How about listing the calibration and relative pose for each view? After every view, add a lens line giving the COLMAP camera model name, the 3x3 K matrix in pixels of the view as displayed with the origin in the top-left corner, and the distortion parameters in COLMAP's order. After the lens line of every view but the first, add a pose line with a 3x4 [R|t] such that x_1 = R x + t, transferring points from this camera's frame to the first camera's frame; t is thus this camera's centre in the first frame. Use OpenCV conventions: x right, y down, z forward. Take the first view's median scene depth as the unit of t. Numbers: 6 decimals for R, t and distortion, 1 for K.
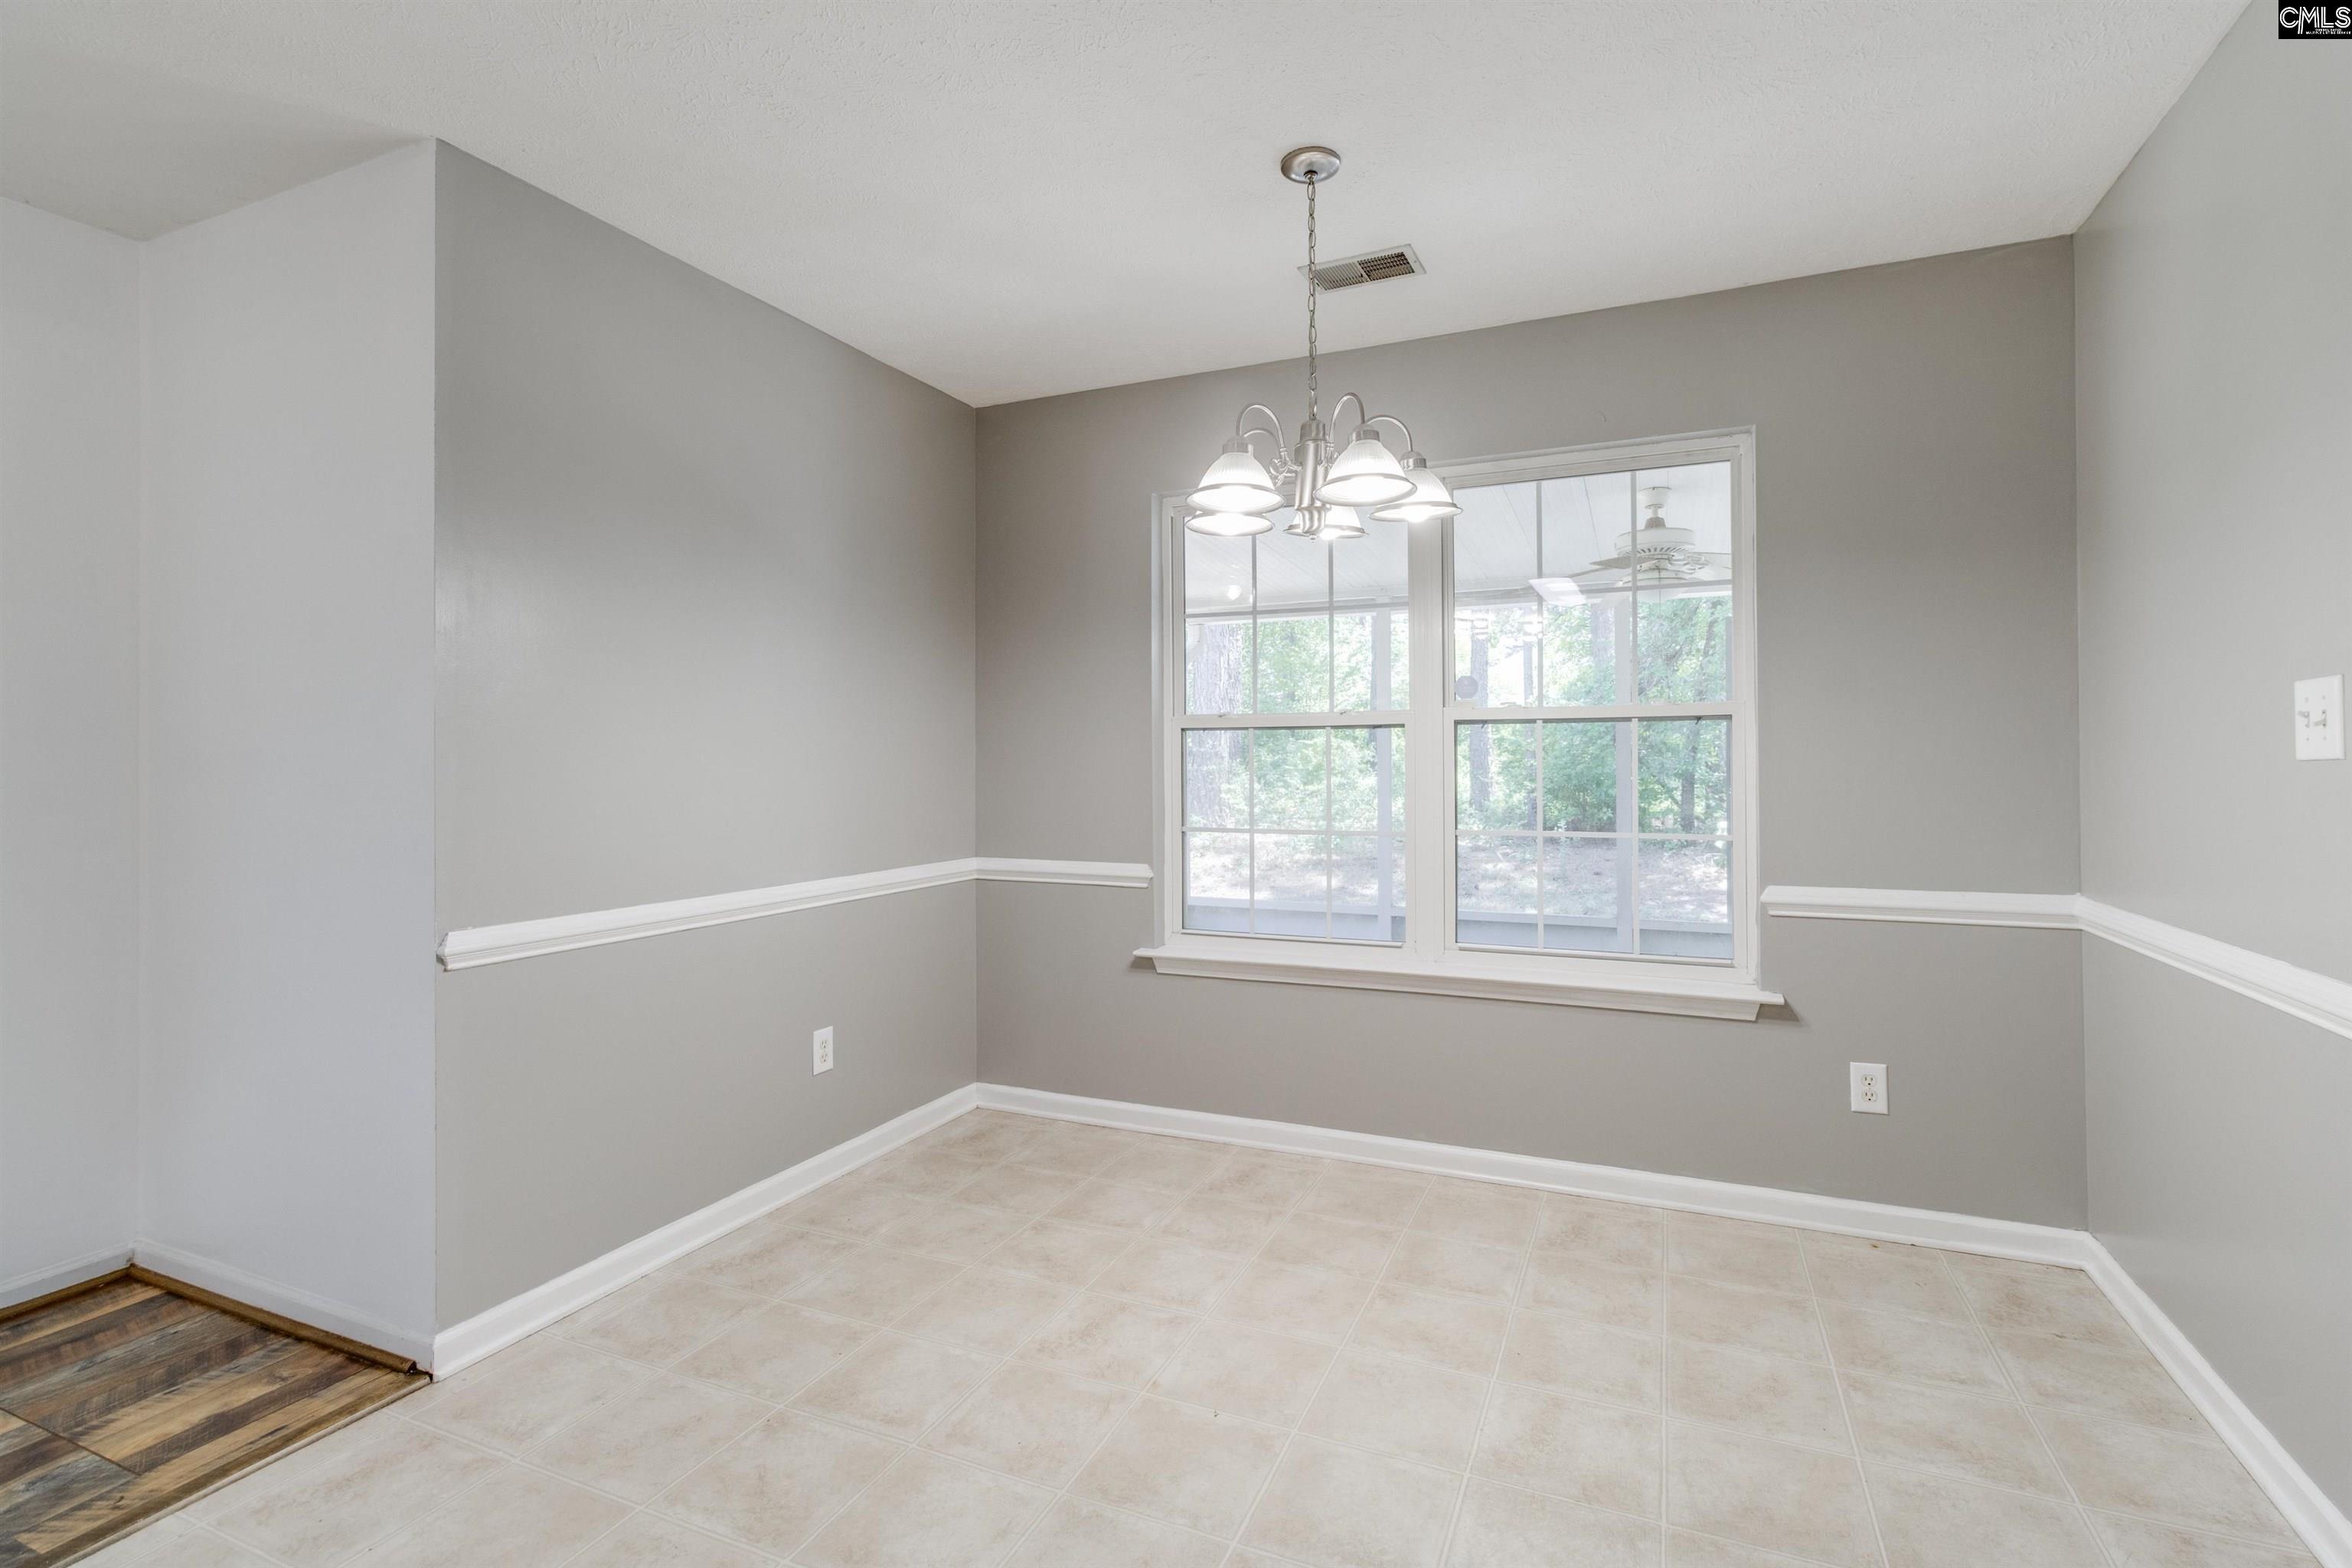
lens RADIAL K [[1085.6, 0, 1198.6], [0, 1085.6, 748.6], [0, 0, 1]] dist [0.000467, 0.001423]
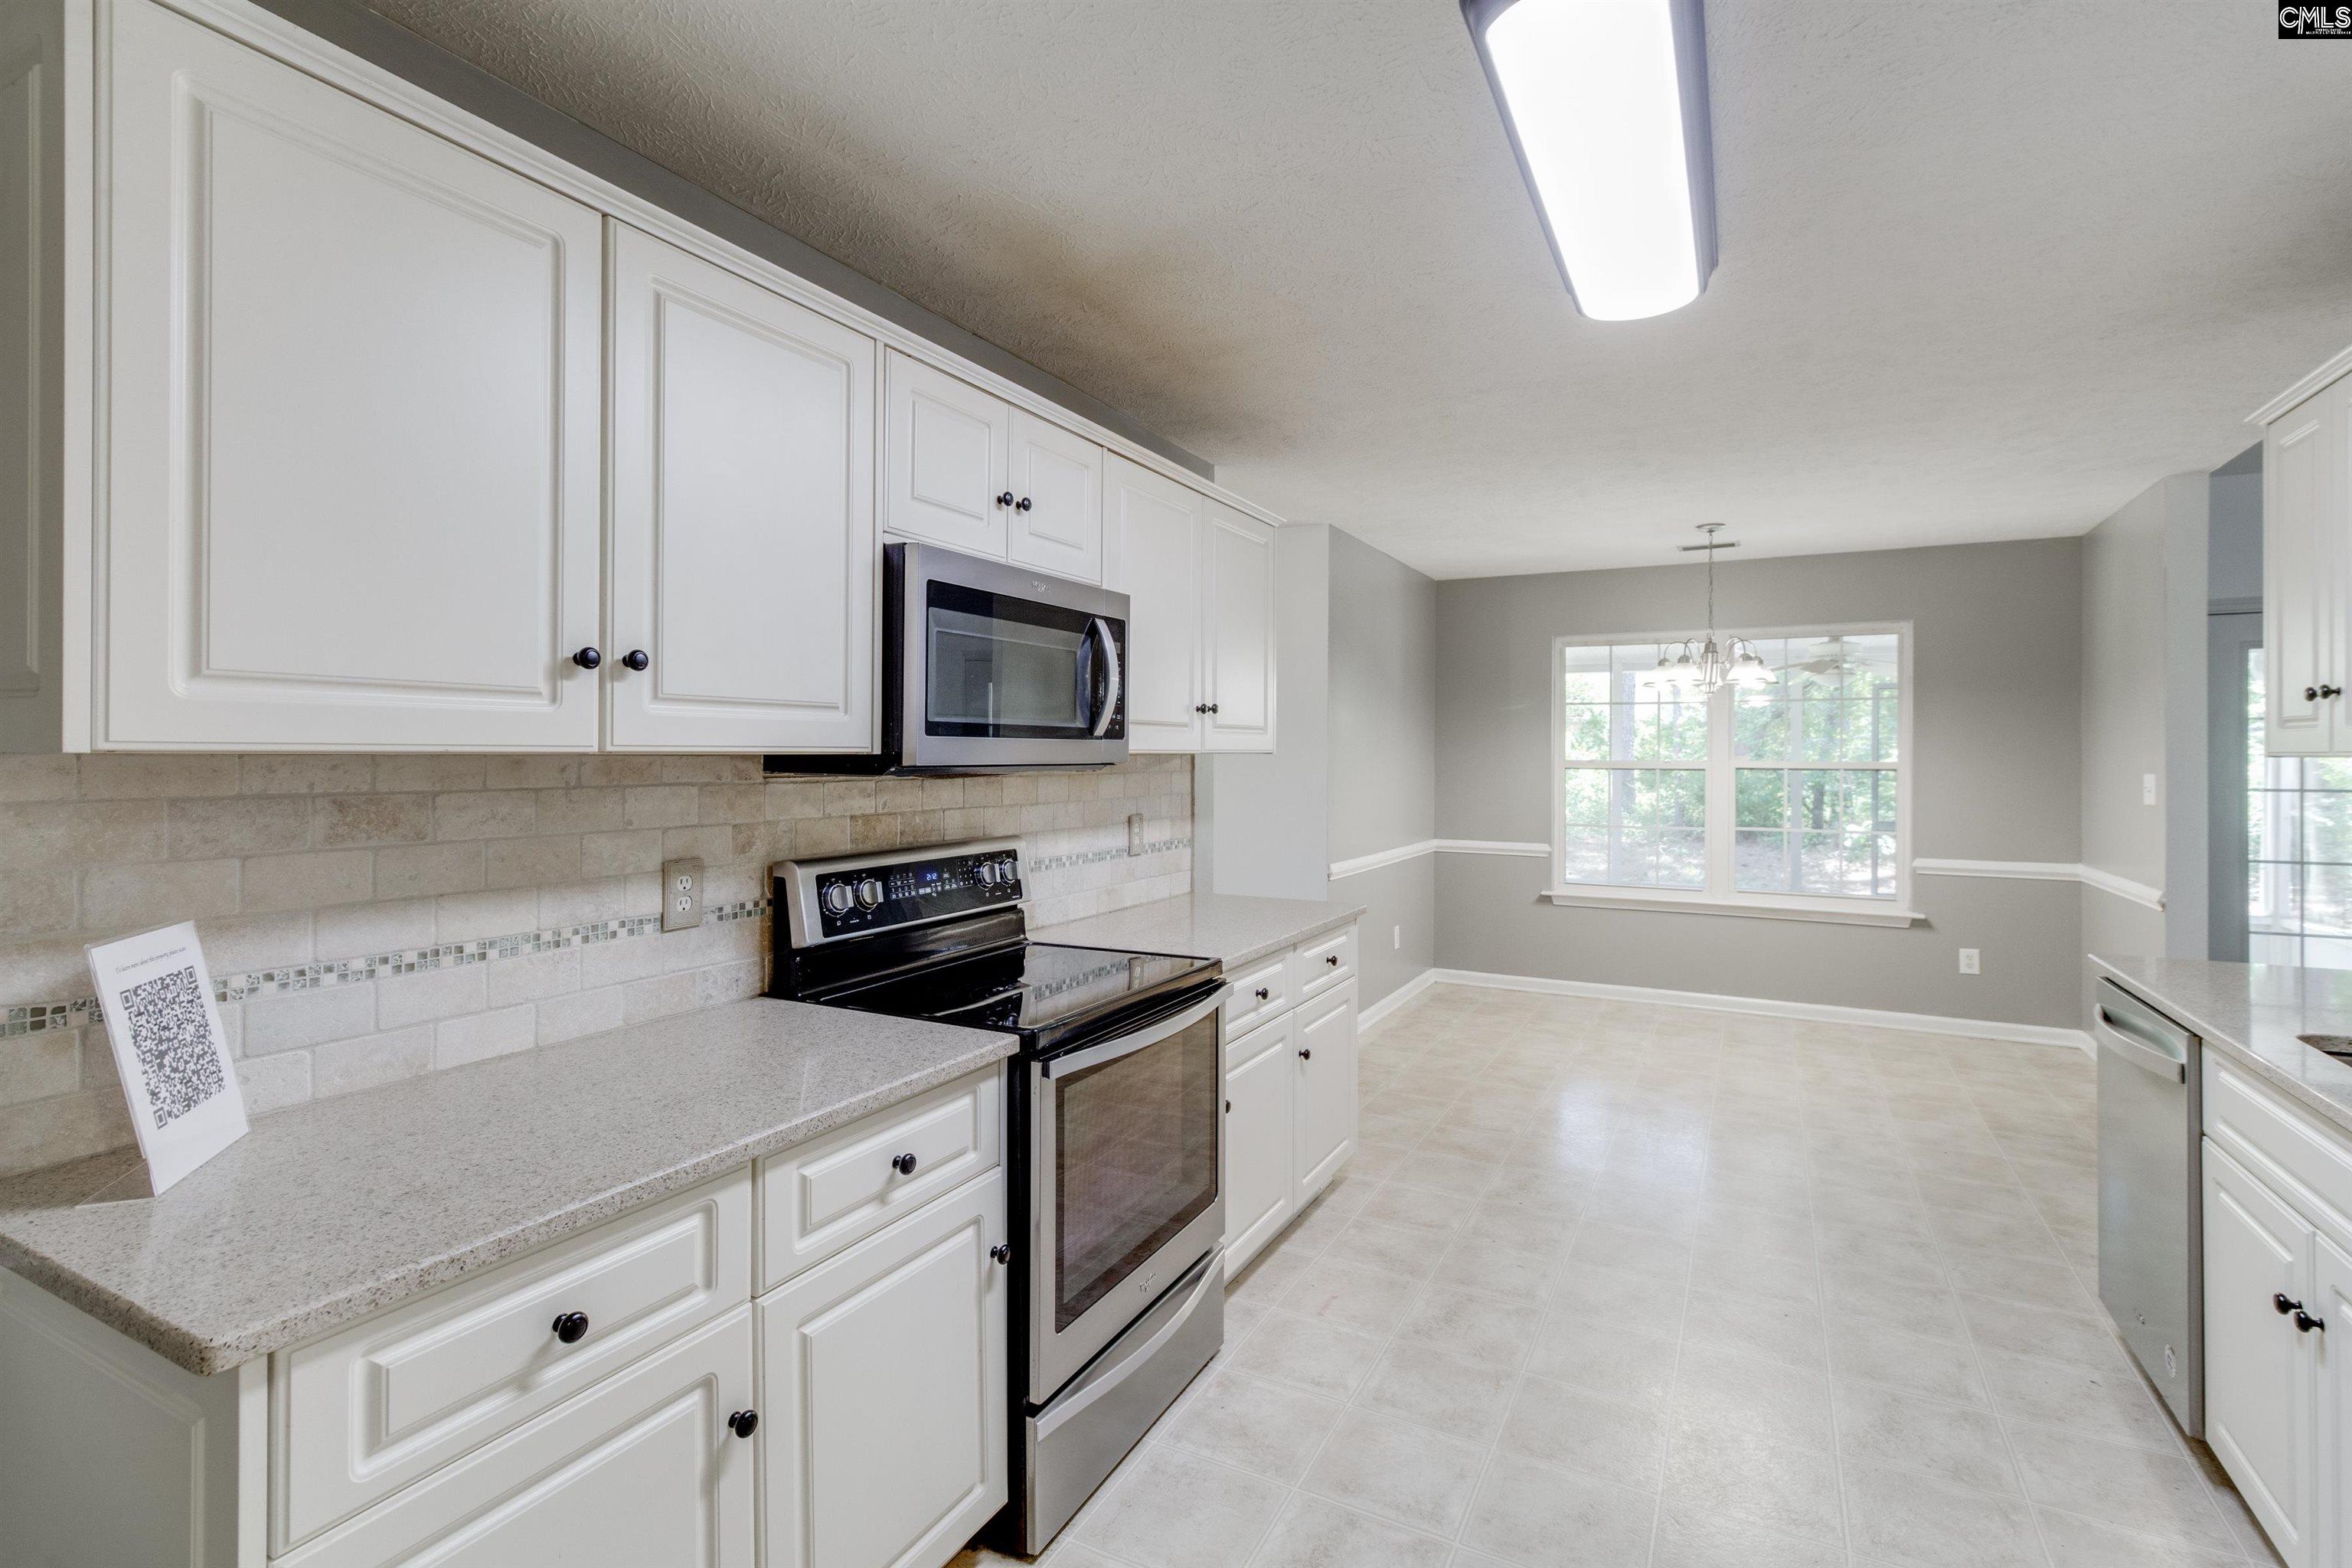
lens RADIAL K [[1085.6, 0, 1195.5], [0, 1085.6, 752.0], [0, 0, 1]] dist [0.000467, 0.001423]
pose [[0.997471, 0.010377, -0.070309, -0.593538], [-0.009894, 0.999925, 0.007224, -0.061342], [0.070378, -0.006510, 0.997499, -0.970734]]
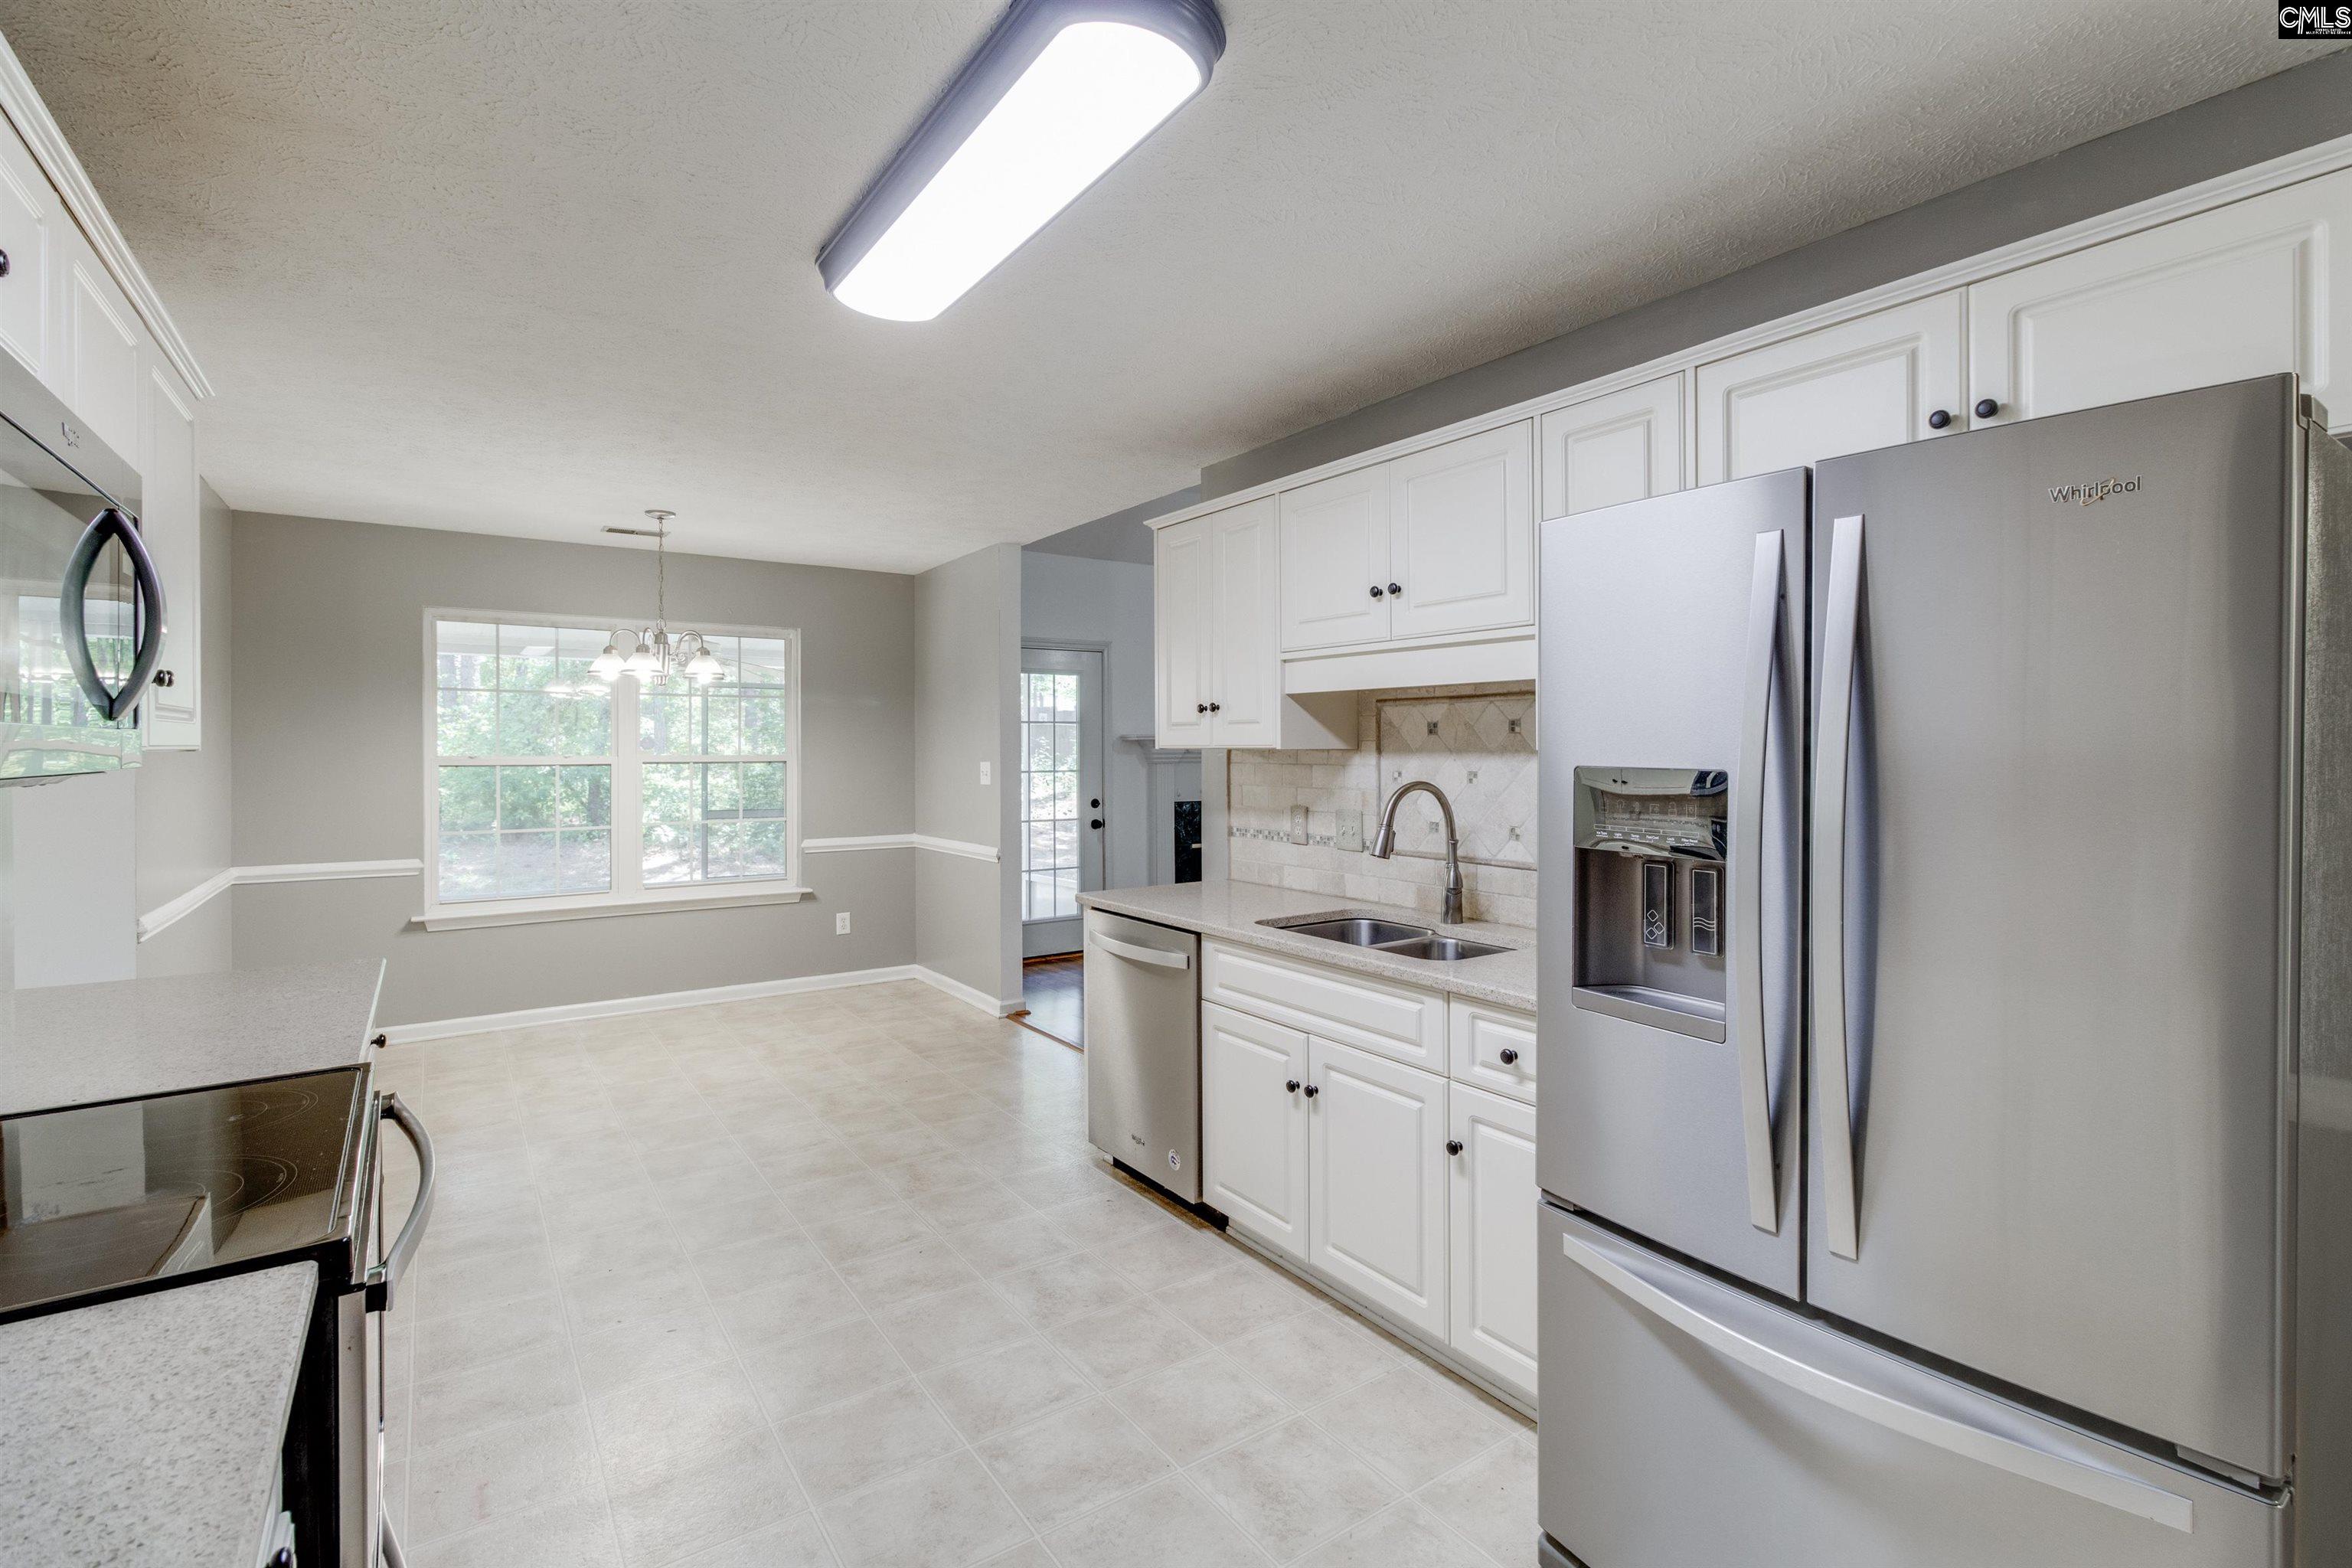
lens RADIAL K [[1085.6, 0, 1193.7], [0, 1085.6, 753.5], [0, 0, 1]] dist [0.000467, 0.001423]
pose [[0.525075, 0.002554, 0.851052, -0.883456], [-0.008974, 0.999957, 0.002536, -0.057403], [-0.851008, -0.008969, 0.525076, -0.777691]]
